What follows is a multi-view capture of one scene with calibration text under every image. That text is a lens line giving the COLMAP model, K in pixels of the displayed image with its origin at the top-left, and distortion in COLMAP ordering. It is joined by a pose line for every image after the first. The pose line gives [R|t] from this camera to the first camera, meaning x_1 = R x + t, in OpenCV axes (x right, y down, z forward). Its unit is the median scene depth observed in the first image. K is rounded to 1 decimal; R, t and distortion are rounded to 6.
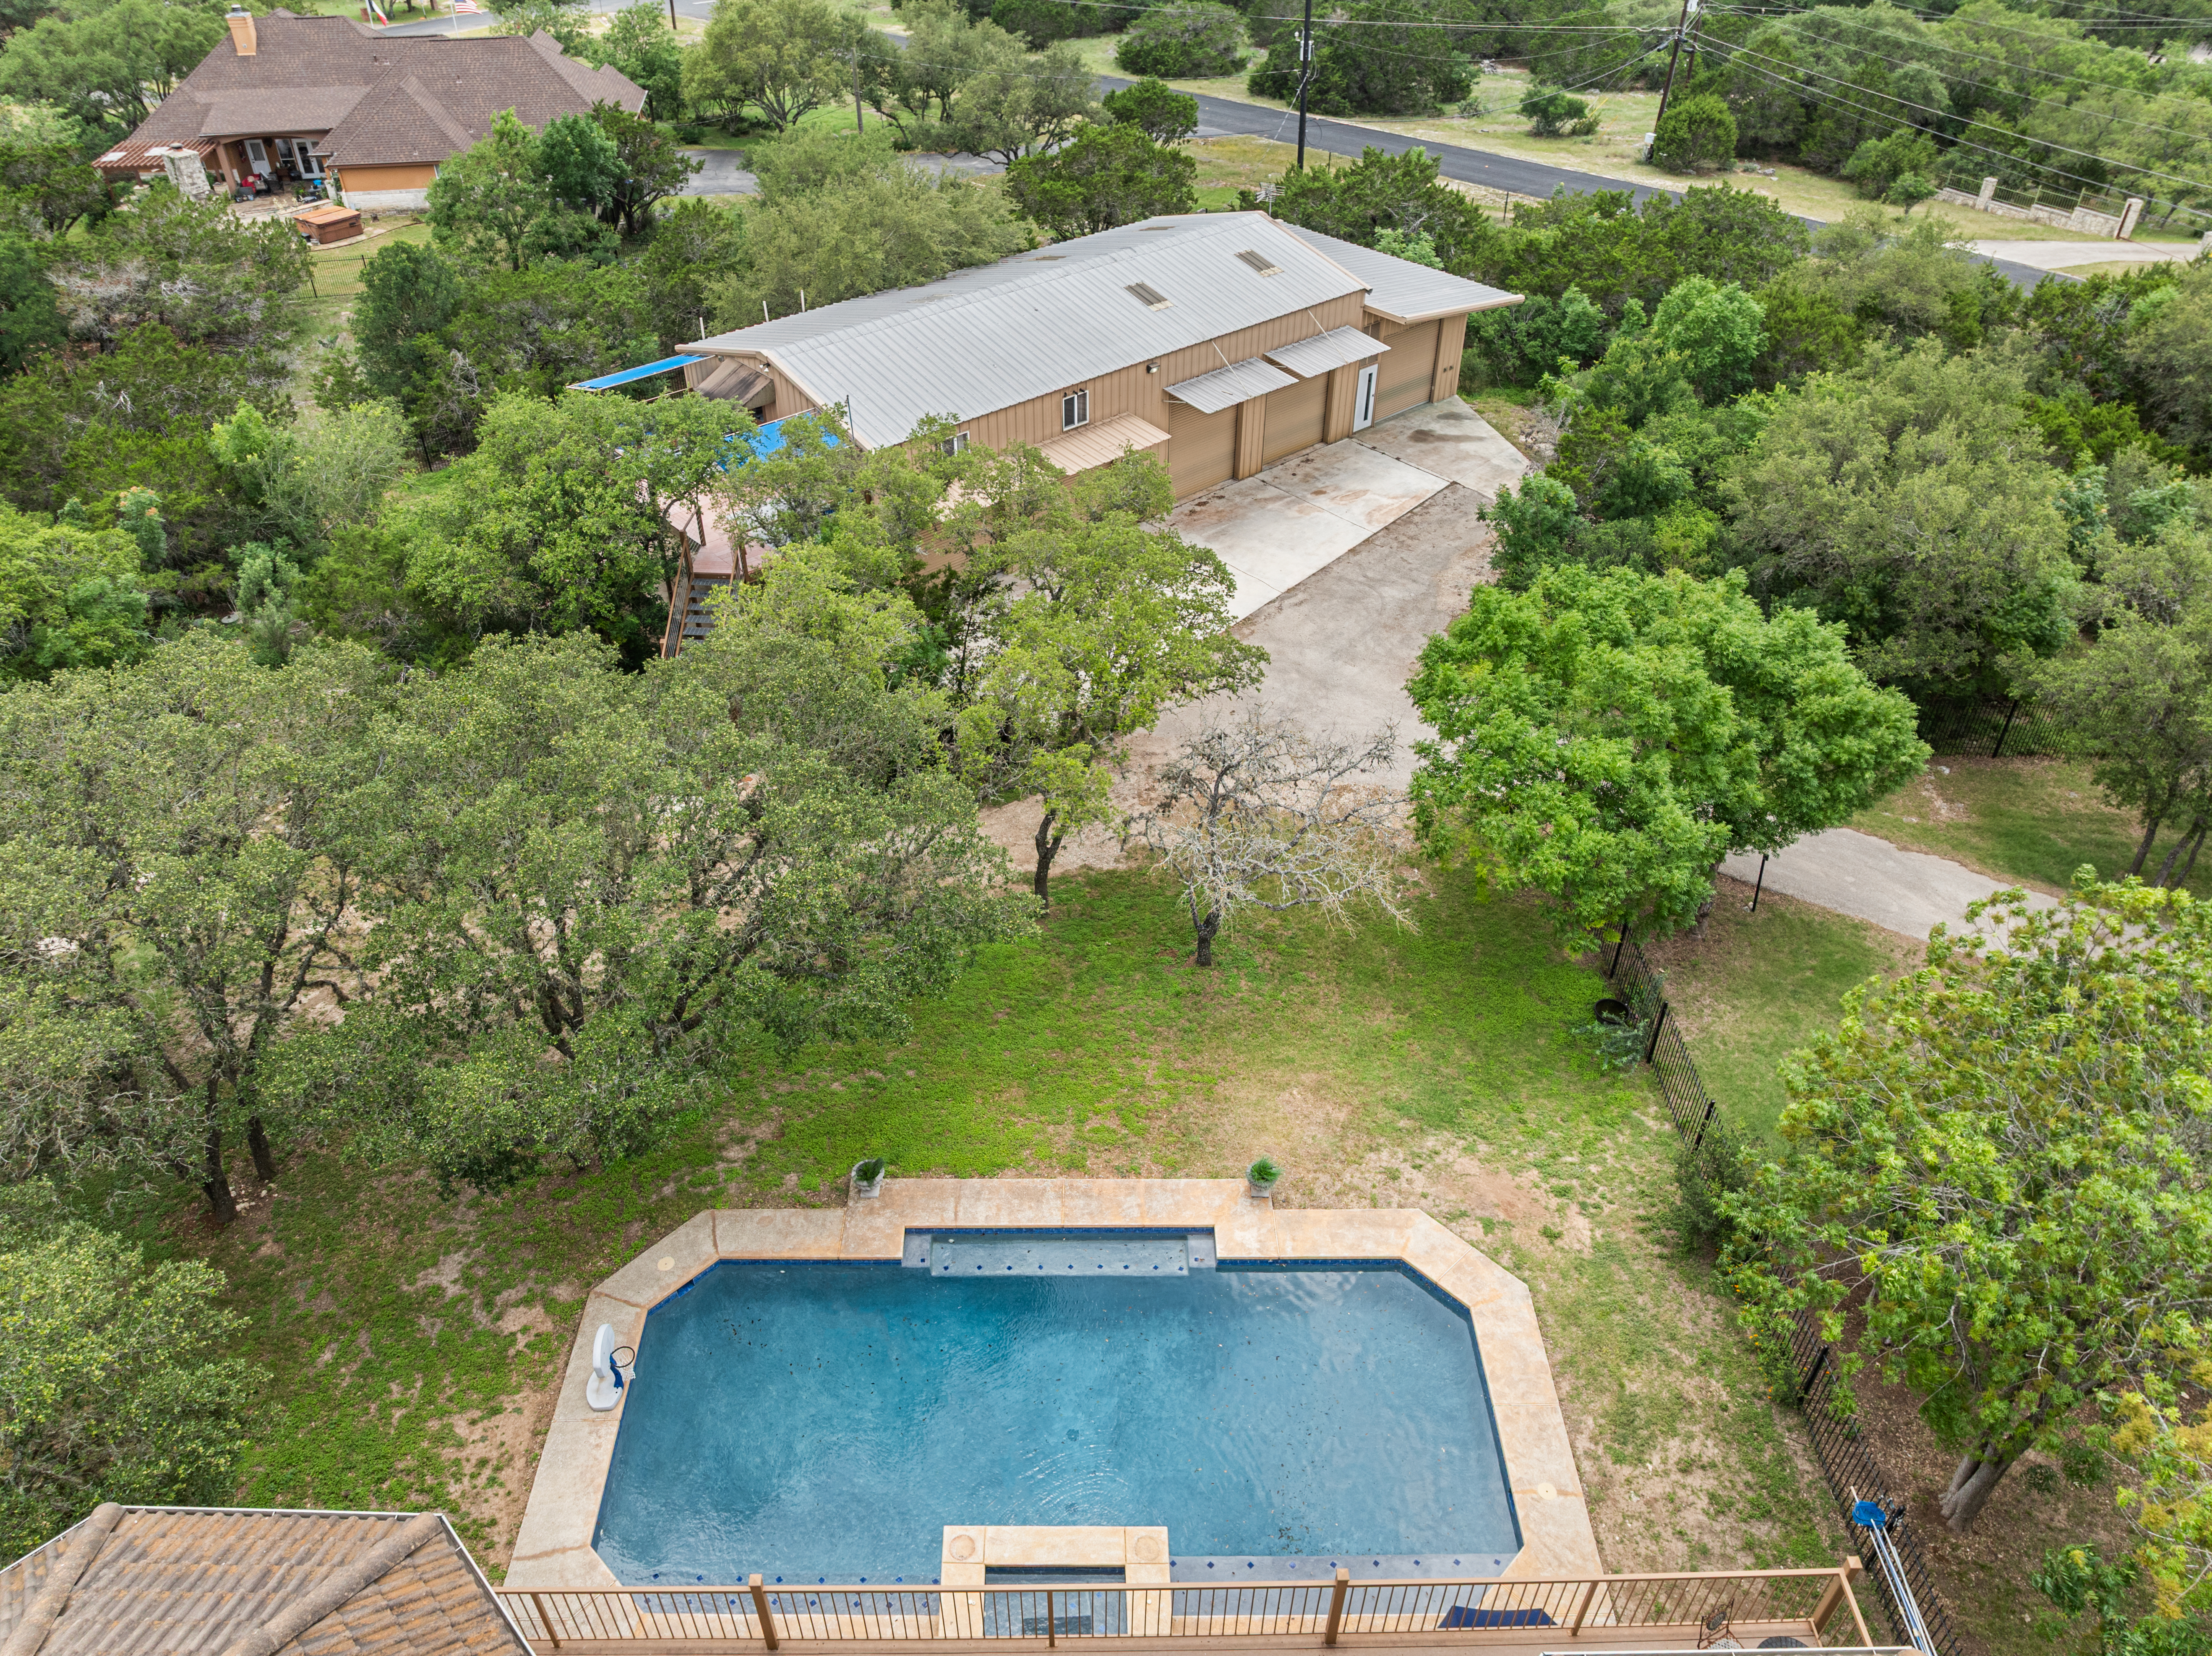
lens RADIAL K [[1569.4, 0, 1097.4], [0, 1569.4, 829.8], [0, 0, 1]] dist [-0.044145, 0.024467]
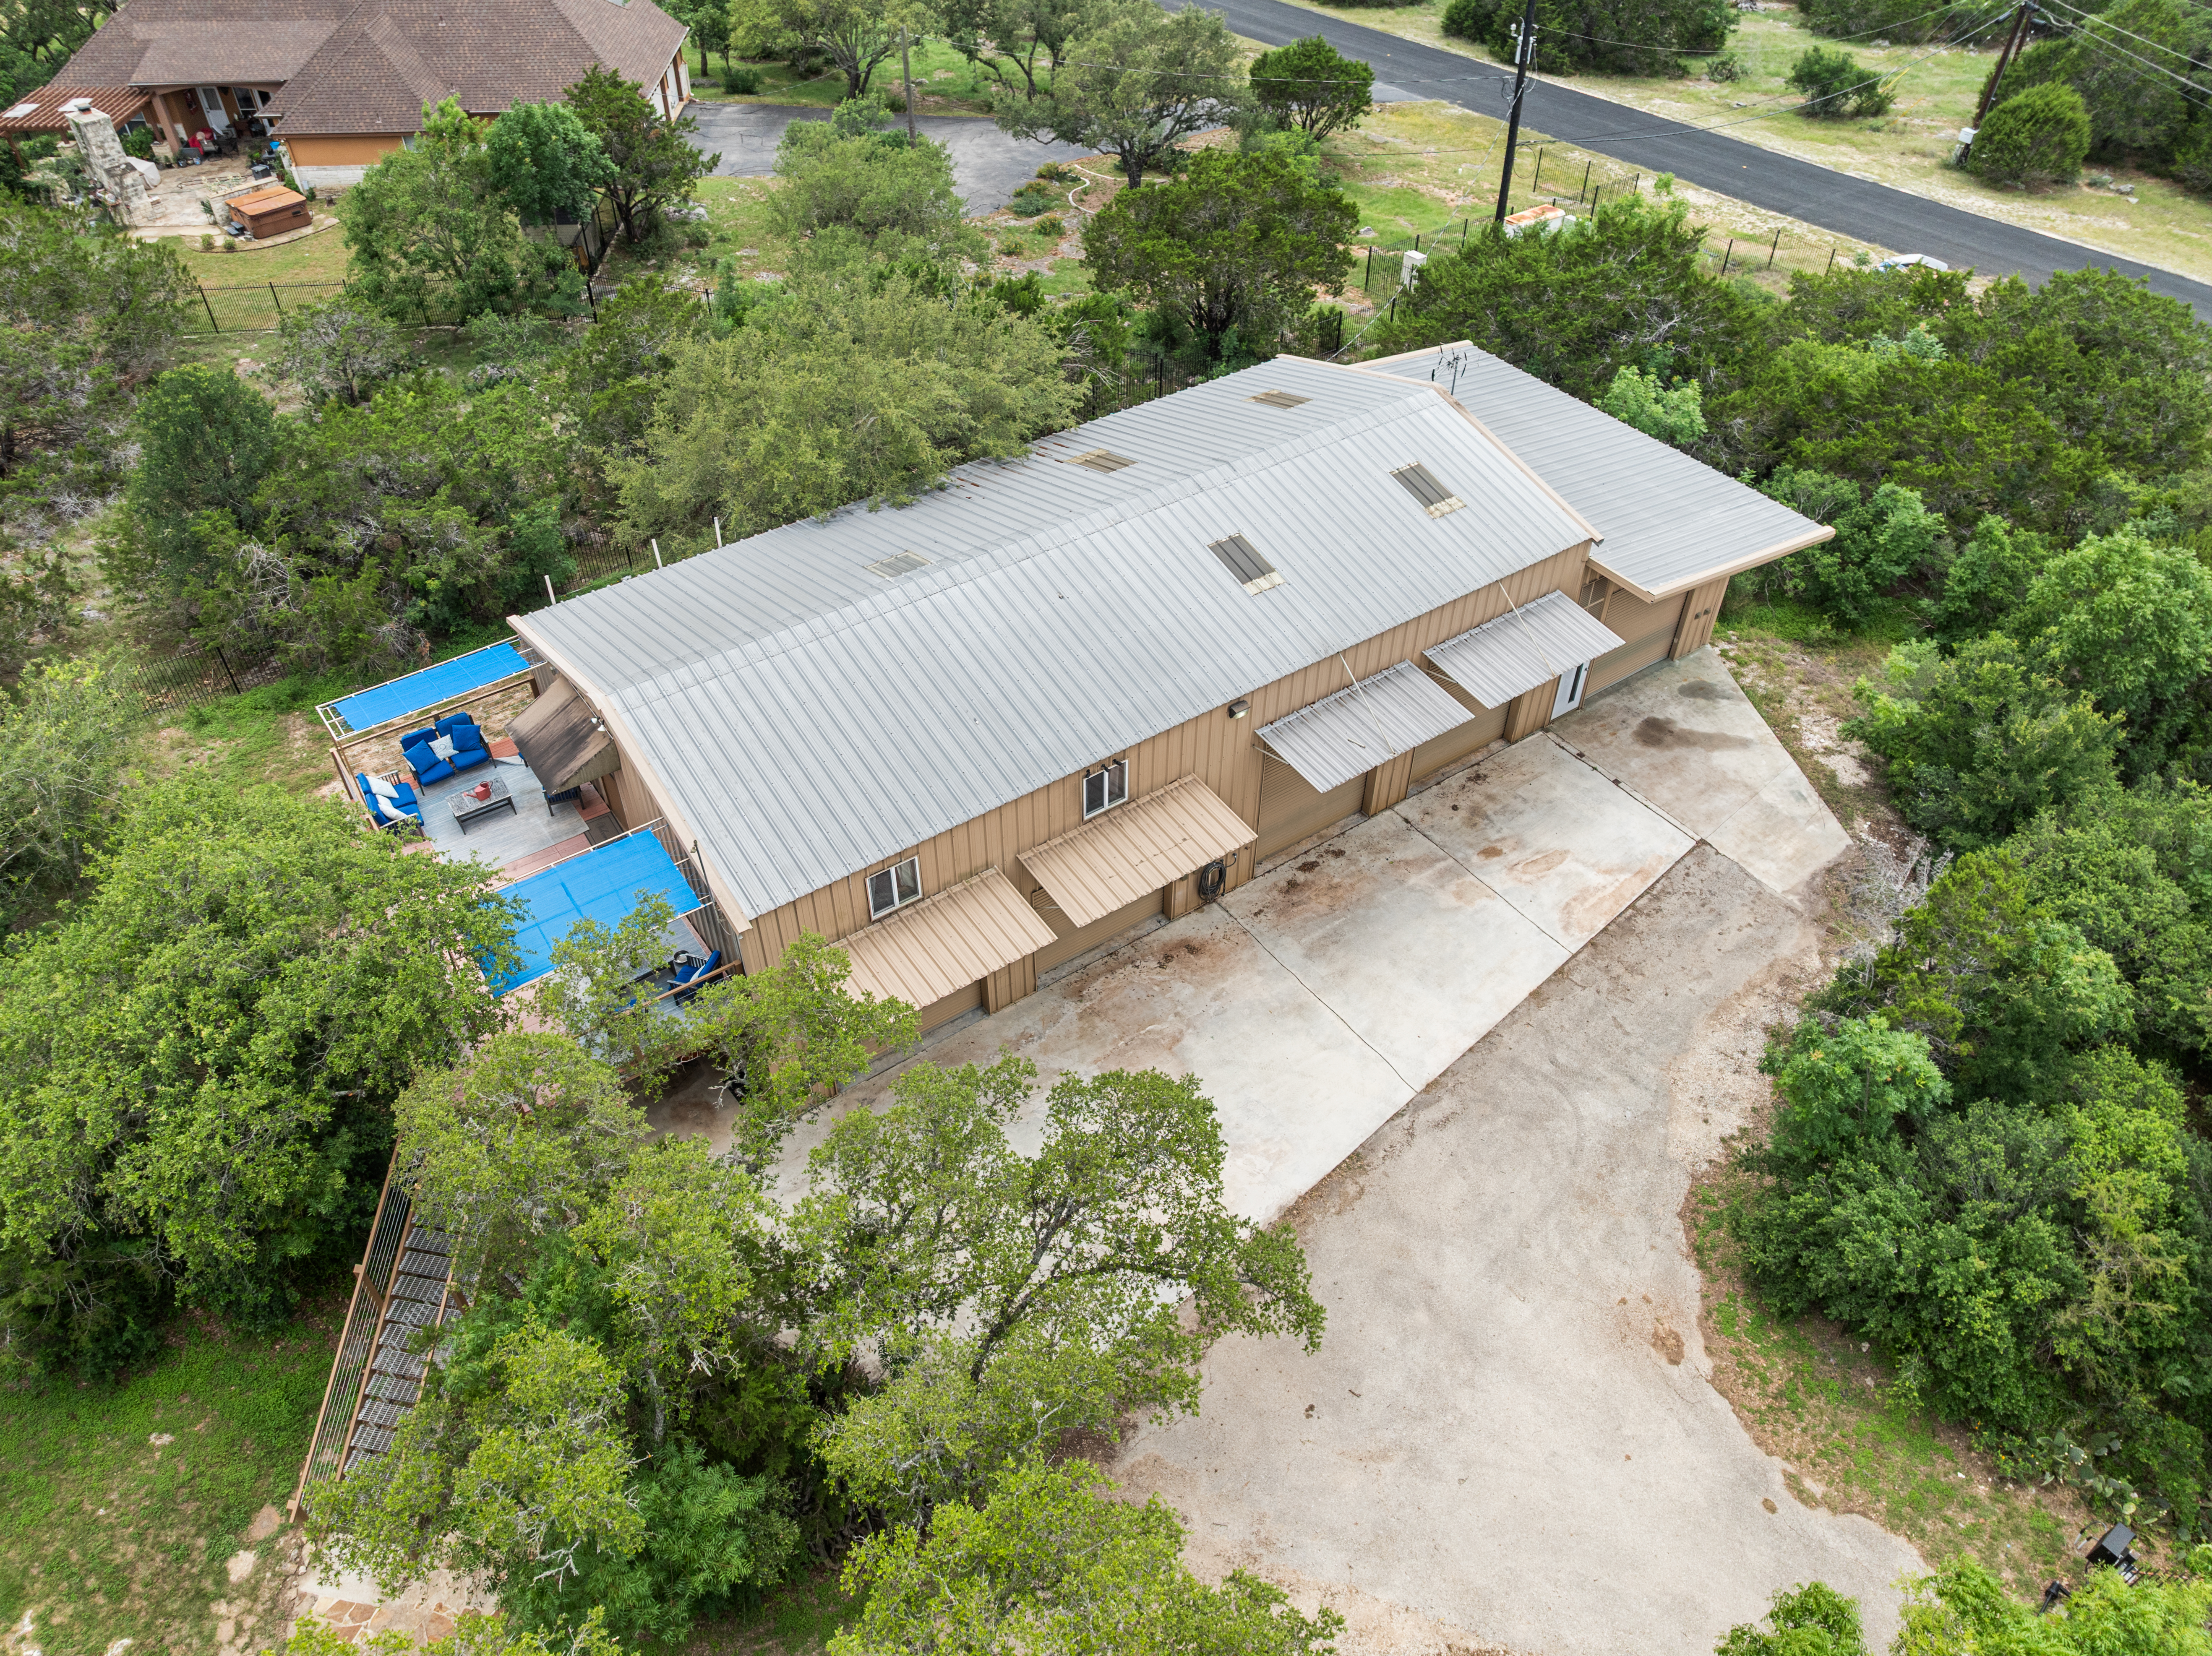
lens RADIAL K [[1569.4, 0, 1100.8], [0, 1569.4, 836.6], [0, 0, 1]] dist [-0.044145, 0.024467]
pose [[0.994411, 0.071336, -0.077833, 0.020834], [-0.064190, 0.993803, 0.090746, -0.187750], [0.083824, -0.085243, 0.992828, 0.234508]]
